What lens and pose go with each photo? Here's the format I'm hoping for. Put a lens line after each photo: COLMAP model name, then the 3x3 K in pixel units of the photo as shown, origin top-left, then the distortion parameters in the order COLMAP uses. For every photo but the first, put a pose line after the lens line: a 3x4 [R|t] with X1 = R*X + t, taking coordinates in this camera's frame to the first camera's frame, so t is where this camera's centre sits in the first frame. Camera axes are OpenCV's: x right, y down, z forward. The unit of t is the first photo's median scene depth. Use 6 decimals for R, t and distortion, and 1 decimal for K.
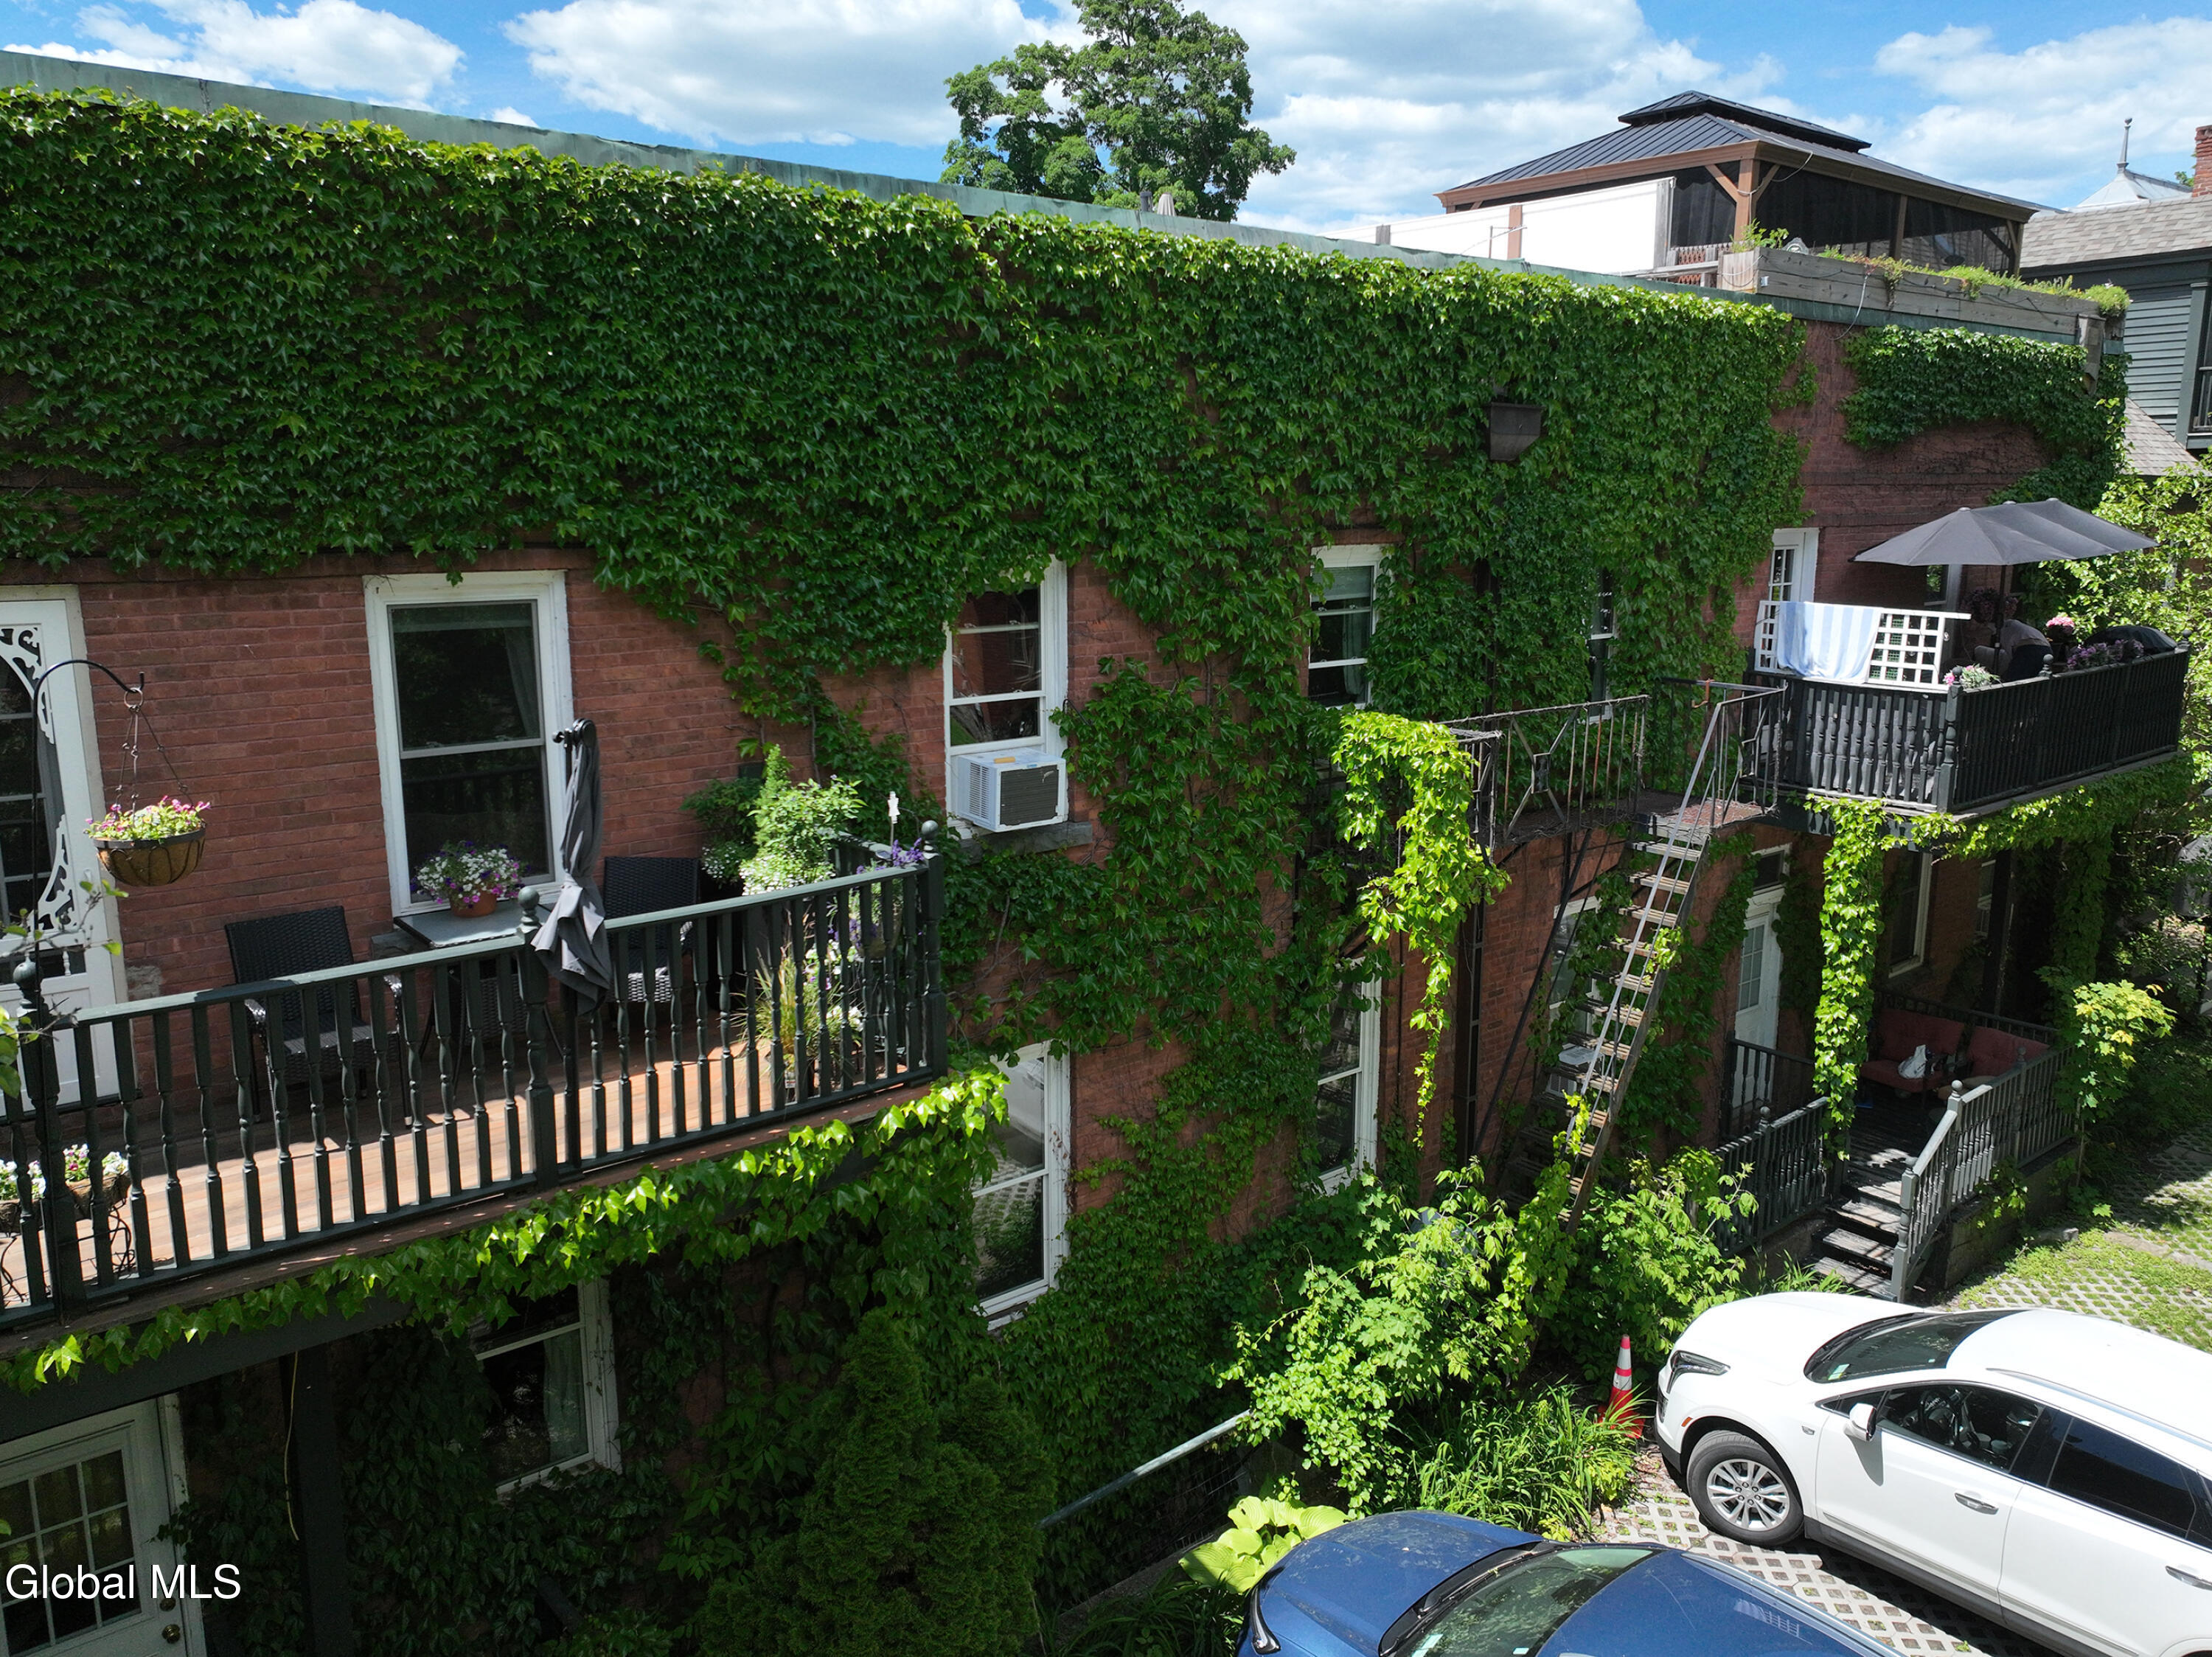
lens RADIAL K [[1679.2, 0, 1119.8], [0, 1679.2, 813.0], [0, 0, 1]] dist [0.005361, -0.001191]
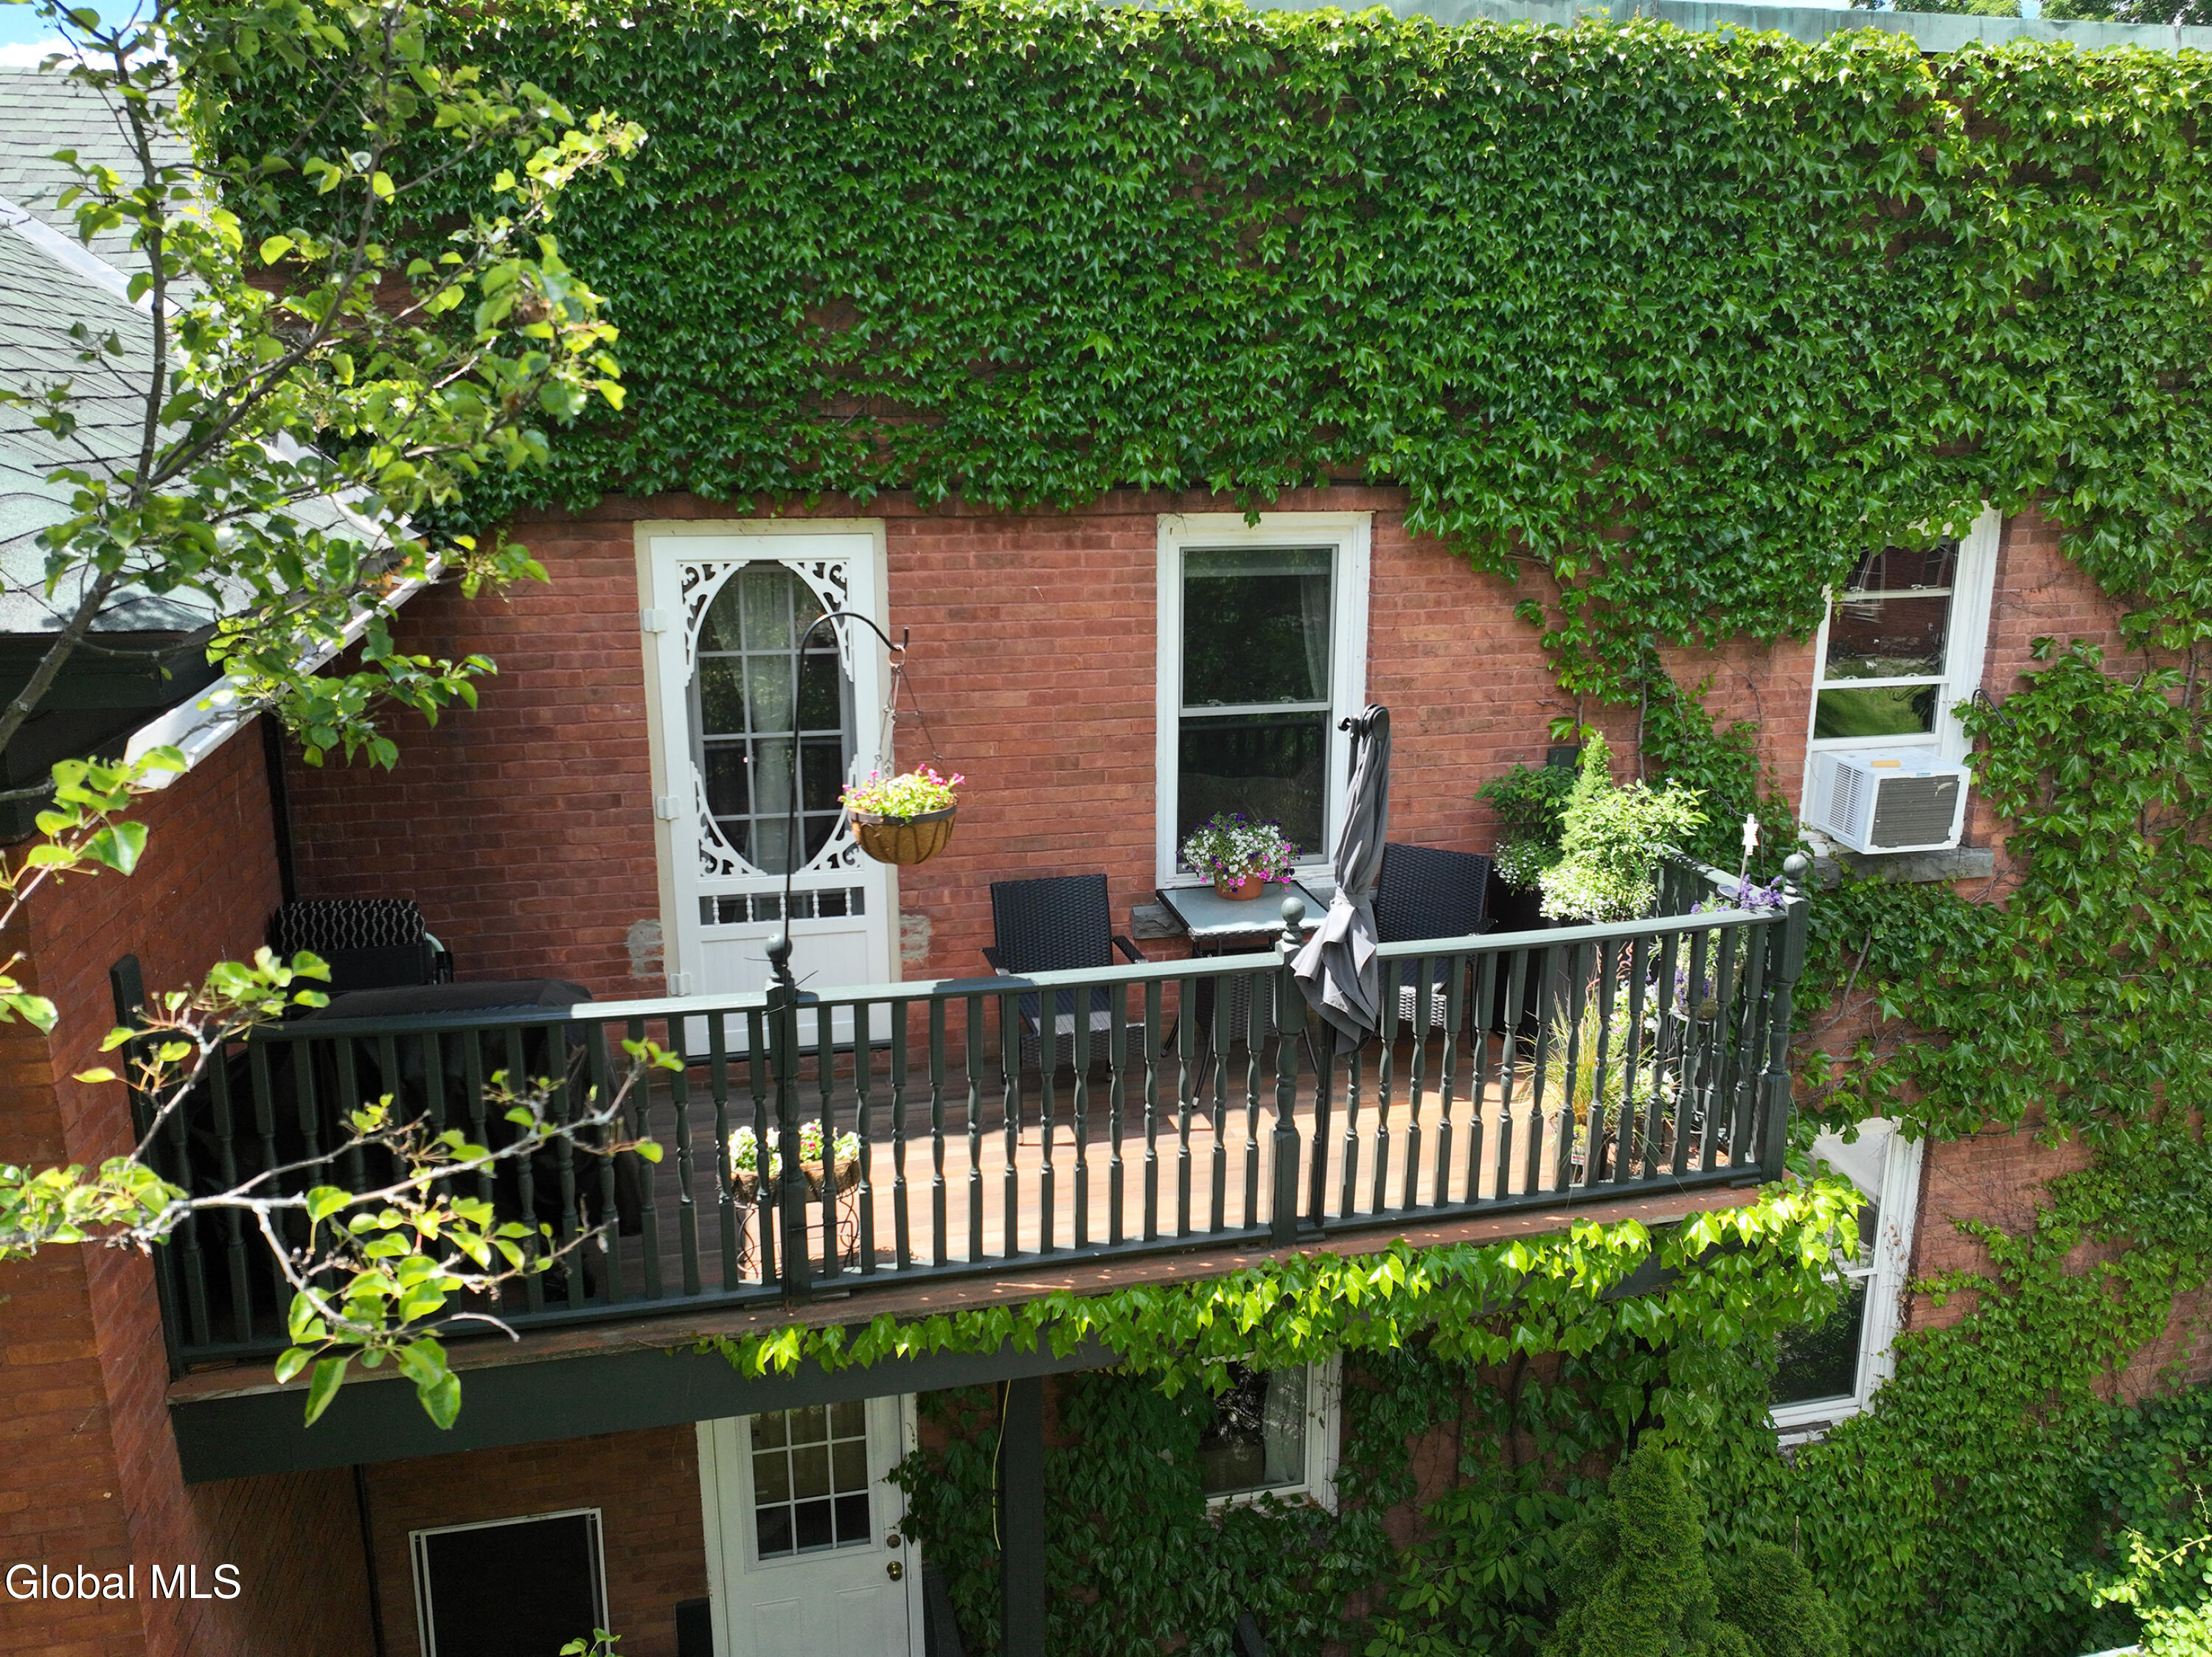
lens RADIAL K [[1682.3, 0, 1106.0], [0, 1682.3, 828.5], [0, 0, 1]] dist [-0.008156, 0.035144]
pose [[0.891043, 0.109096, -0.440613, -0.049969], [-0.085326, 0.993640, 0.073472, -0.032182], [0.445827, -0.027871, 0.894685, 0.149926]]
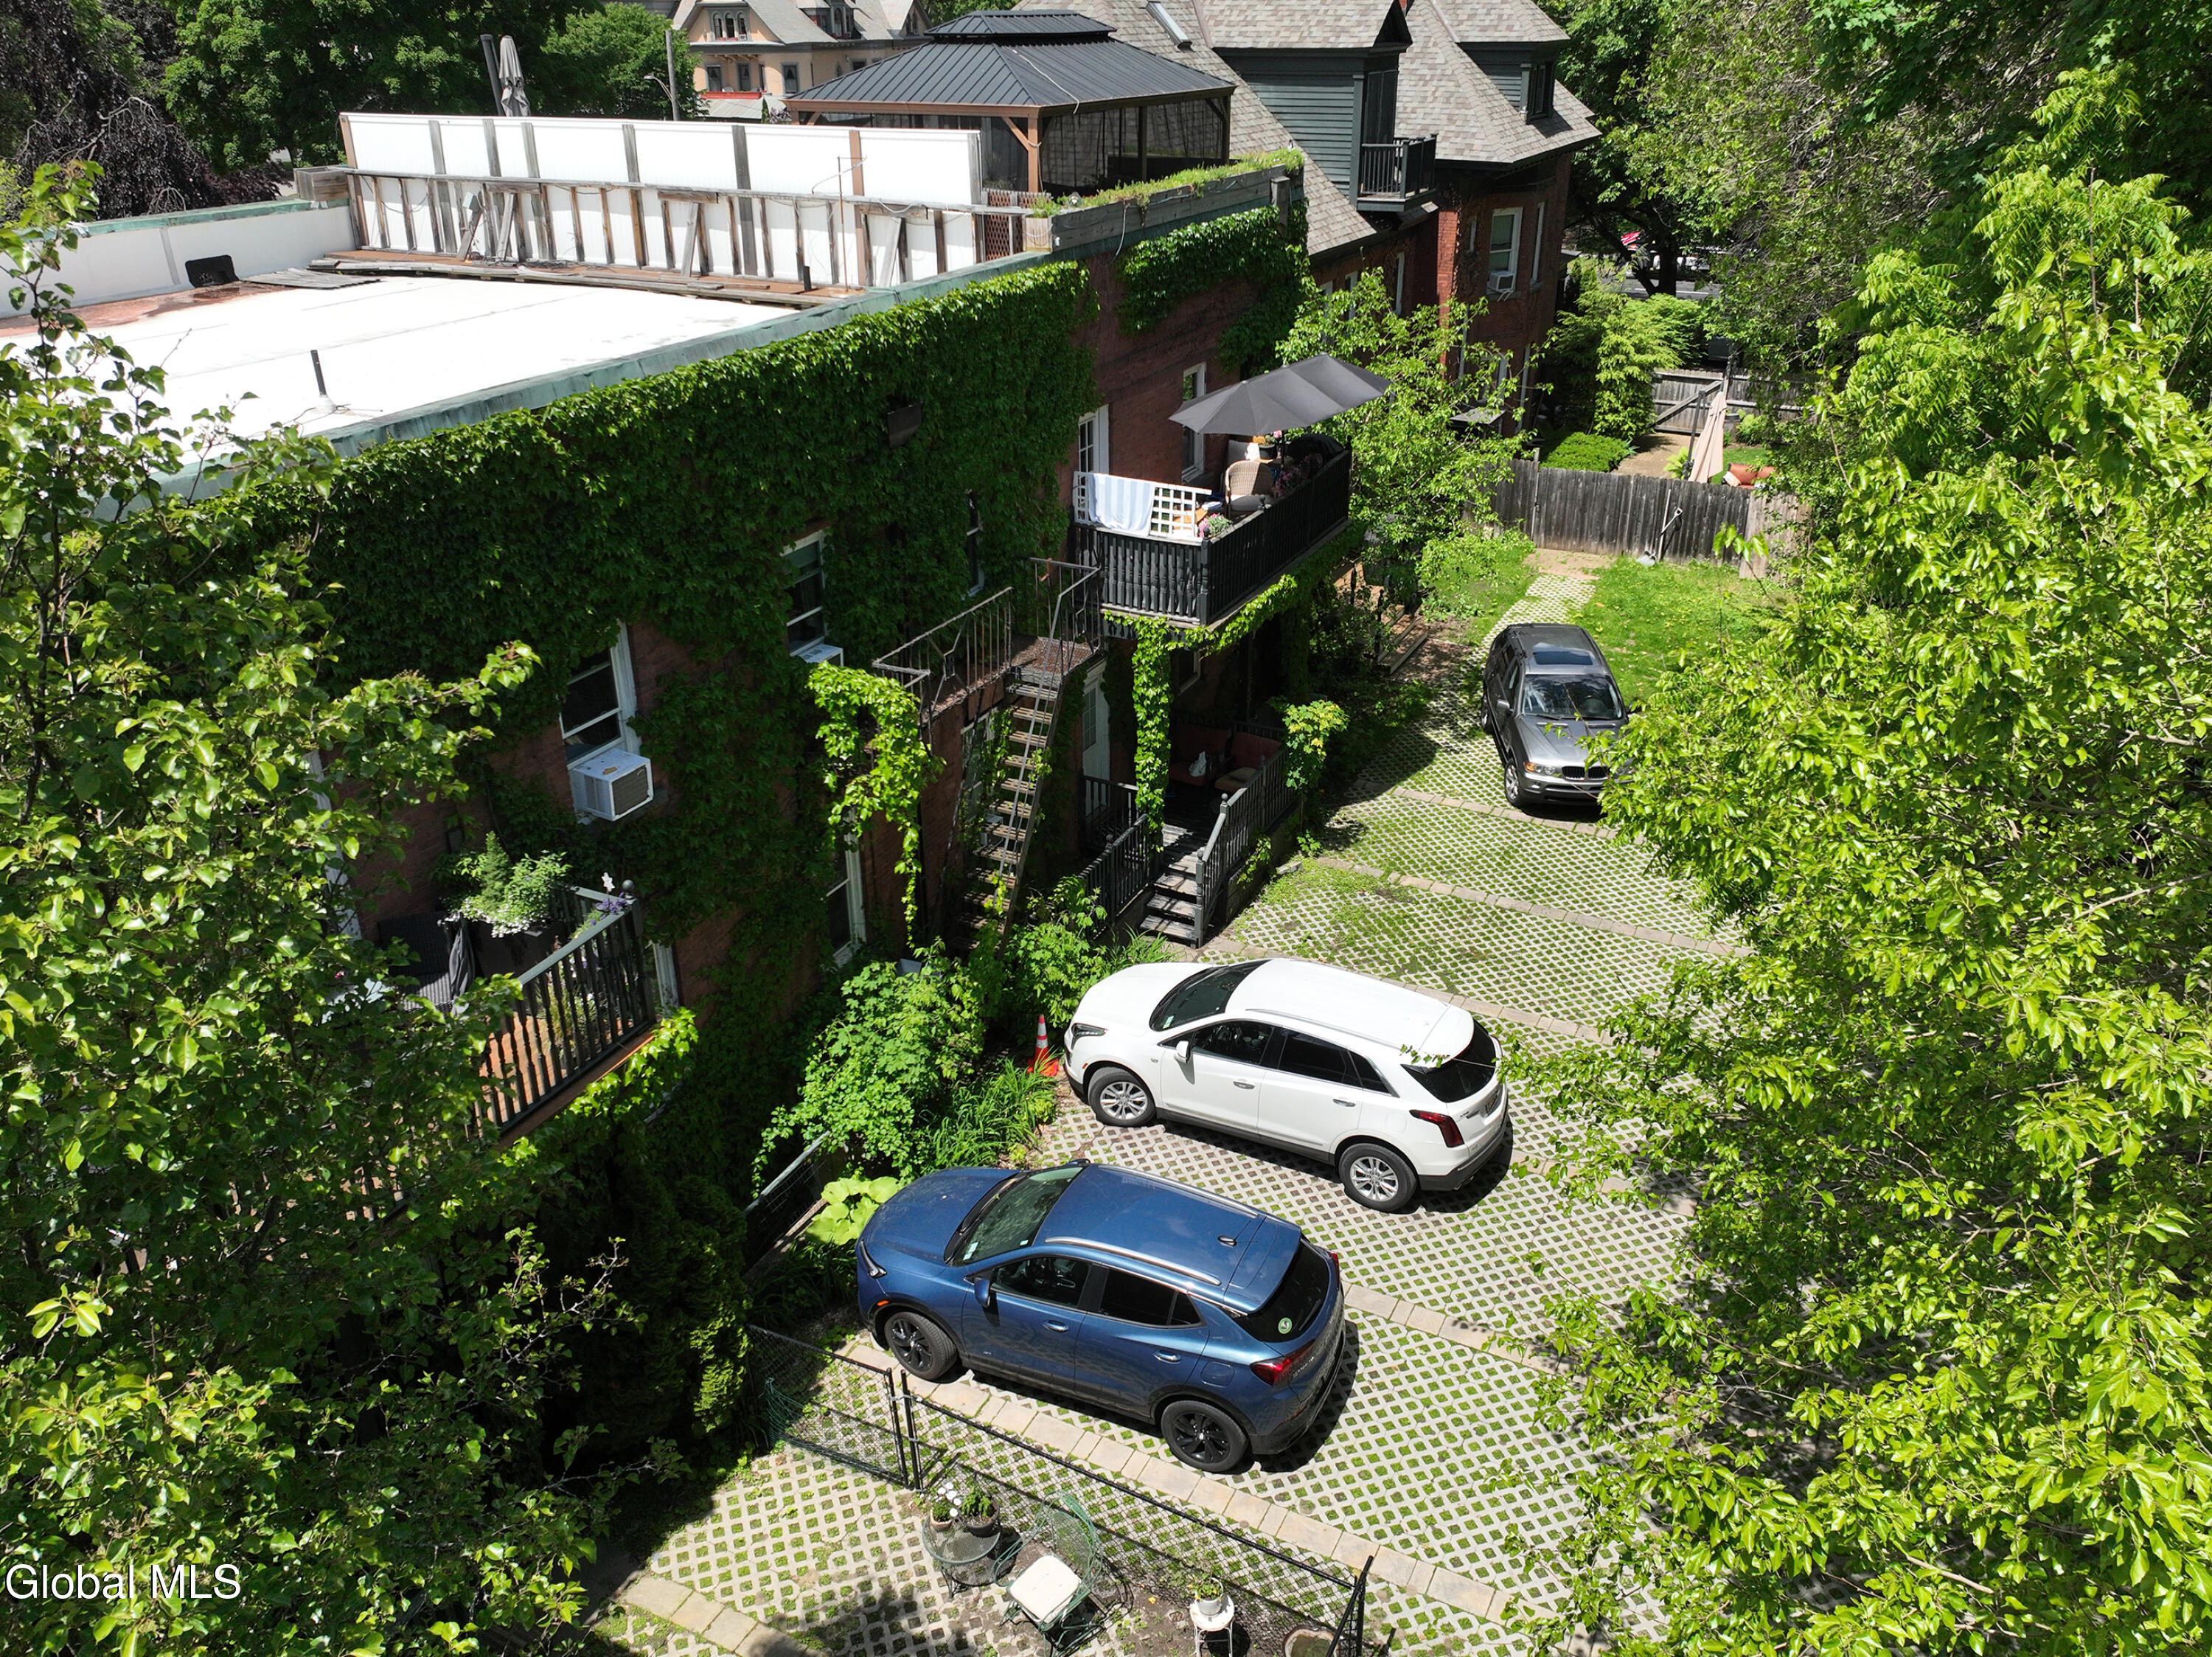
lens RADIAL K [[1679.2, 0, 1119.8], [0, 1679.2, 813.0], [0, 0, 1]] dist [0.005361, -0.001191]
pose [[0.917283, -0.179011, 0.355735, -0.213375], [0.081458, 0.958729, 0.272403, -0.404743], [-0.389817, -0.220893, 0.894007, -0.527242]]
